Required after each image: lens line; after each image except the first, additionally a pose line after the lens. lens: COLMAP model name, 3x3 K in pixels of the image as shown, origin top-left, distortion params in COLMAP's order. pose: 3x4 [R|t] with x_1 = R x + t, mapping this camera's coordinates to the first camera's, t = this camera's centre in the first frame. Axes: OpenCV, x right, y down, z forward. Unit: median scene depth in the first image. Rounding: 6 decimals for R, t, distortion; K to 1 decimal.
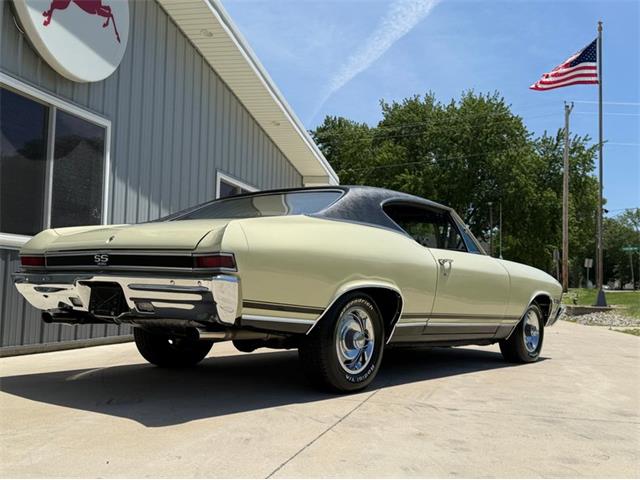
lens RADIAL K [[633.8, 0, 322.4], [0, 633.8, 241.6], [0, 0, 1]] dist [0.155923, -0.322503]
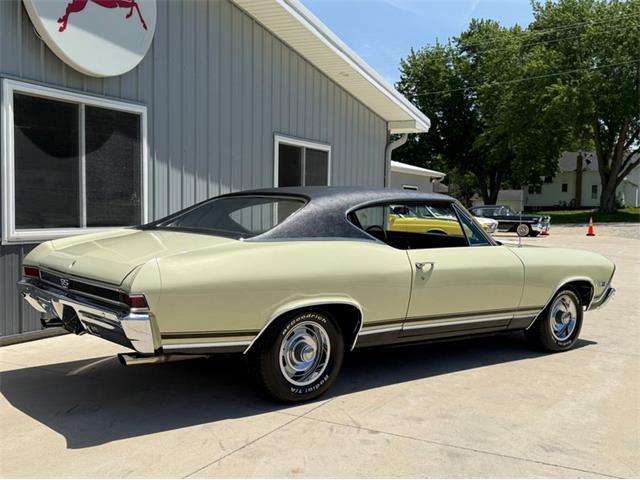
lens RADIAL K [[668.3, 0, 320.0], [0, 668.3, 241.0], [0, 0, 1]] dist [0.169379, -0.386029]
pose [[0.974248, 0.000048, -0.225480, 0.204331], [0.027010, 0.992775, 0.116914, -0.098109], [0.223856, -0.119993, 0.967207, -0.021903]]
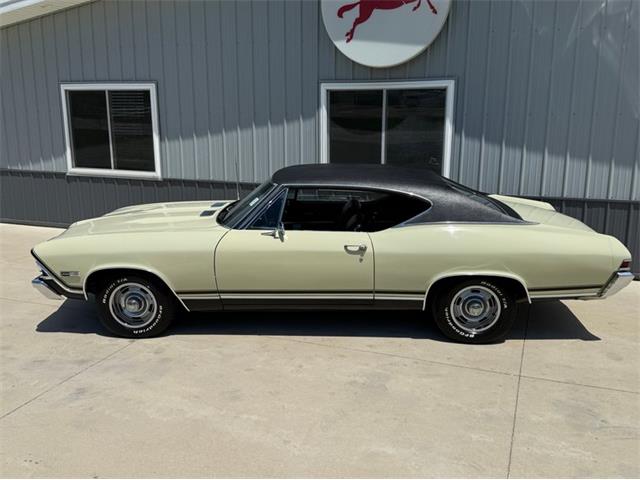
lens RADIAL K [[610.0, 0, 320.2], [0, 610.0, 242.7], [0, 0, 1]] dist [0.164433, -0.300830]
pose [[-0.096412, 0.188789, -0.977273, 0.912515], [0.072885, 0.980551, 0.182232, -0.127966], [0.992669, -0.053659, -0.108297, 0.924371]]
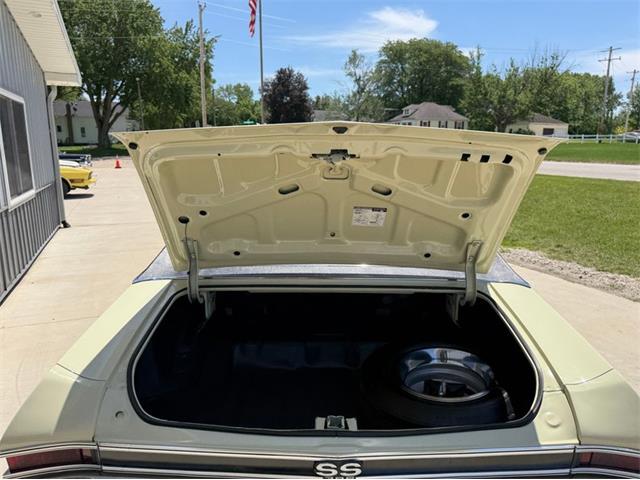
lens RADIAL K [[456.2, 0, 320.7], [0, 456.2, 240.4], [0, 0, 1]] dist [-0.000117, -0.007913]
pose [[0.788223, -0.146492, 0.597699, -0.304023], [-0.030581, 0.960729, 0.275798, -0.134182], [-0.614629, -0.235669, 0.752789, 0.445620]]
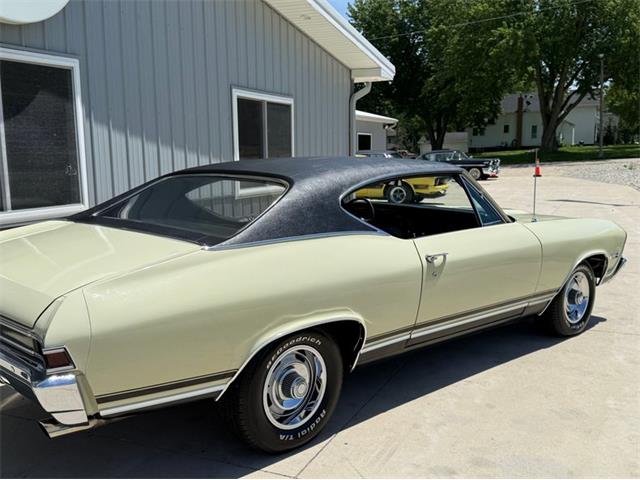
lens RADIAL K [[635.8, 0, 318.1], [0, 635.8, 242.3], [0, 0, 1]] dist [0.176569, -0.397993]
pose [[0.986984, -0.015822, -0.160037, 0.133475], [0.049330, 0.976960, 0.207644, -0.118947], [0.153064, -0.212836, 0.965024, 0.168686]]
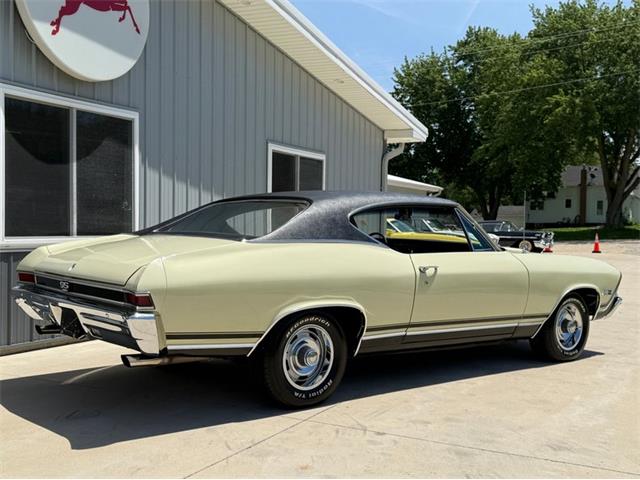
lens RADIAL K [[715.2, 0, 318.7], [0, 715.2, 238.0], [0, 0, 1]] dist [0.174643, -0.418797]
pose [[0.977271, -0.009900, -0.211764, 0.198791], [0.028487, 0.995982, 0.084905, -0.084548], [0.210073, -0.089008, 0.973626, -0.066035]]
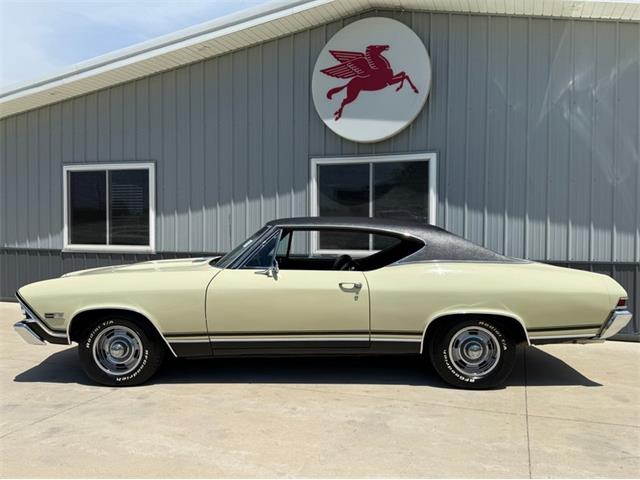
lens RADIAL K [[571.2, 0, 320.3], [0, 571.2, 241.4], [0, 0, 1]] dist [0.150844, -0.273237]
pose [[-0.068613, -0.002794, -0.997639, 0.864498], [0.070337, 0.997494, -0.007632, -0.023146], [0.995161, -0.070695, -0.068245, 0.898238]]
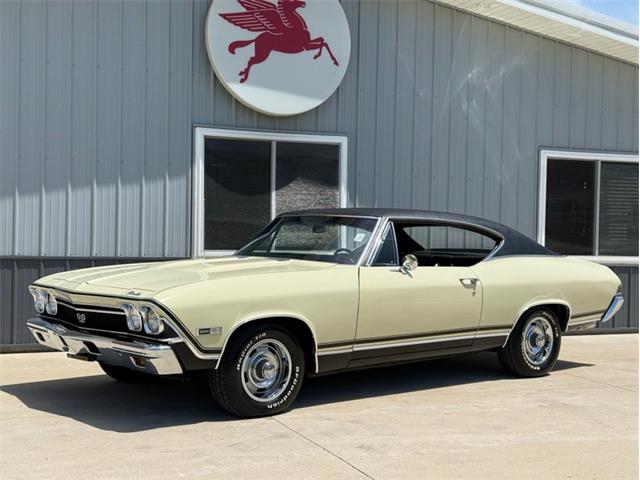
lens RADIAL K [[900.5, 0, 329.9], [0, 900.5, 240.5], [0, 0, 1]] dist [0.152229, -0.018107]
pose [[0.614105, -0.010722, -0.789151, 0.909957], [0.059822, 0.997664, 0.032997, -0.068590], [0.786954, -0.067472, 0.613312, 0.036247]]
